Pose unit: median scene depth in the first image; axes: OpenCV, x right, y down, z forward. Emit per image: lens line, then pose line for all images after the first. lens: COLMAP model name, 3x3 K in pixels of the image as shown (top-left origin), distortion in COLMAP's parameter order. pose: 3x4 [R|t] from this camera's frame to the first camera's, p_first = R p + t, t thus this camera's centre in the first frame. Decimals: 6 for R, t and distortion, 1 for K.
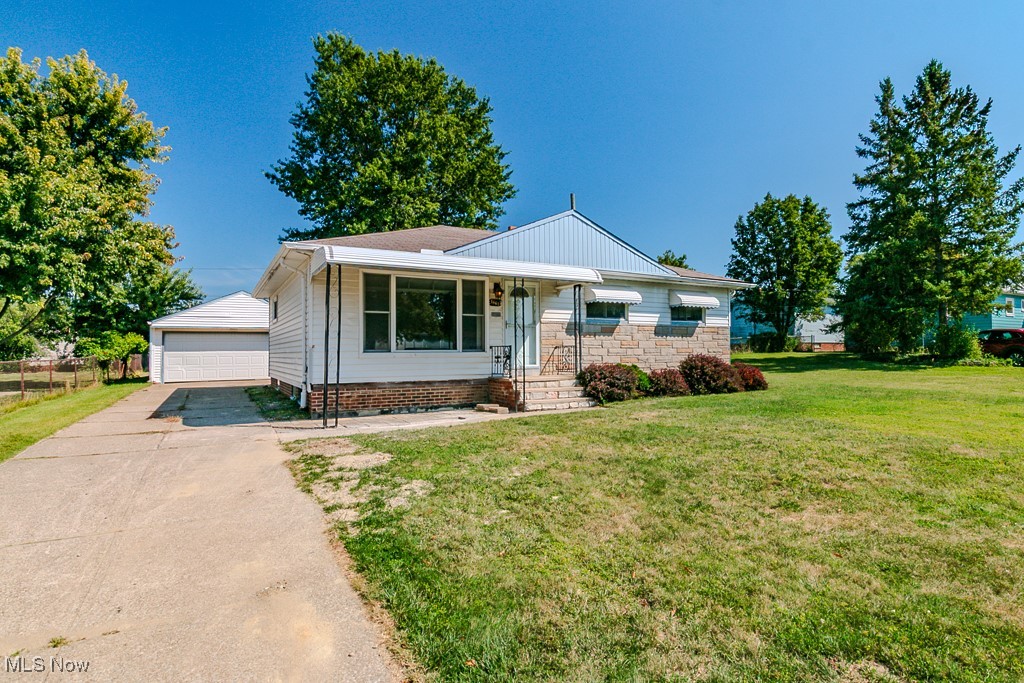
lens RADIAL K [[561.3, 0, 512.0], [0, 561.3, 341.5], [0, 0, 1]] dist [0.003476, -0.000020]
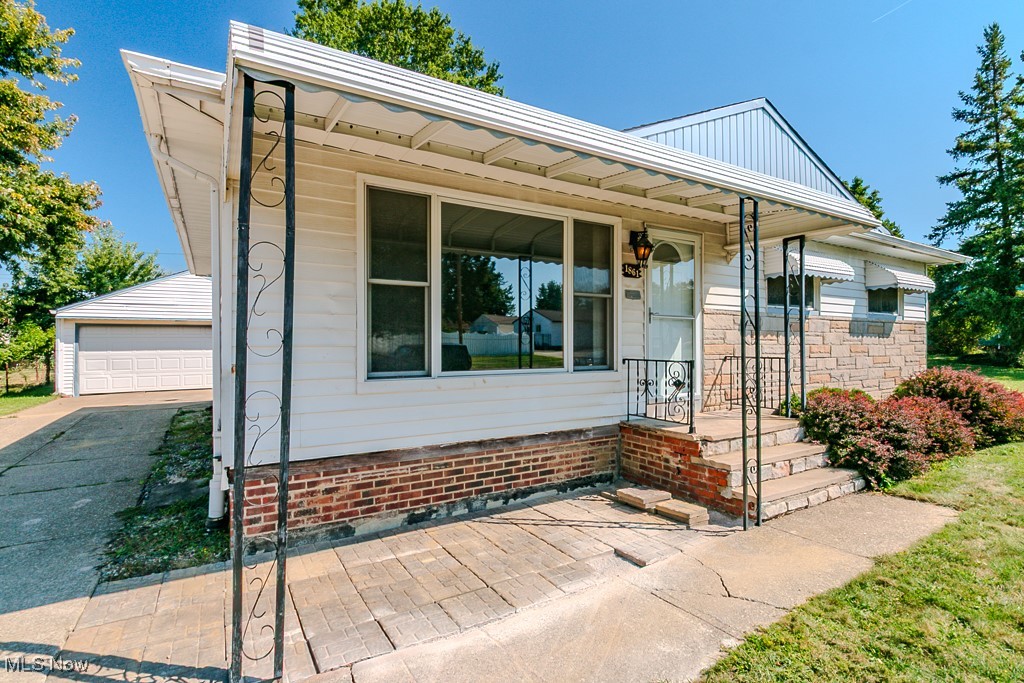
lens RADIAL K [[504.7, 0, 512.0], [0, 504.7, 341.5], [0, 0, 1]] dist [0.000935, 0.000523]
pose [[0.998969, 0.004650, 0.045159, -0.145589], [-0.005327, 0.999875, 0.014874, -0.011929], [-0.045084, -0.015099, 0.998869, 0.520500]]
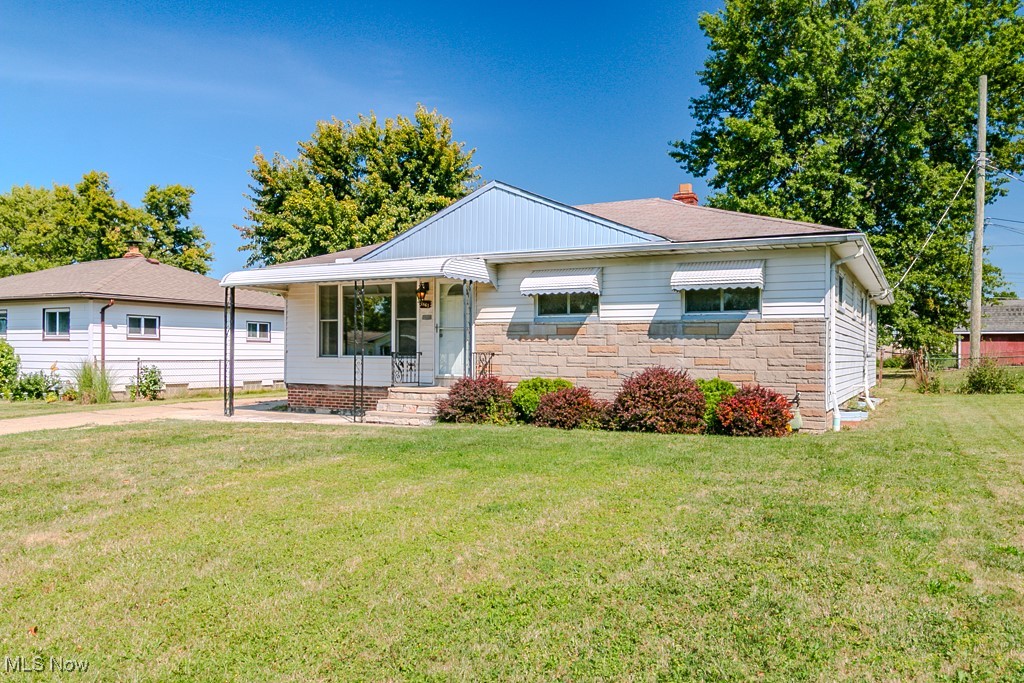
lens RADIAL K [[721.5, 0, 512.9], [0, 721.5, 358.8], [0, 0, 1]] dist [0.001957, 0.000126]
pose [[0.538123, 0.015419, -0.842725, 0.959250], [0.004138, 0.999772, 0.020934, -0.004666], [0.842856, -0.014752, 0.537937, 0.458781]]
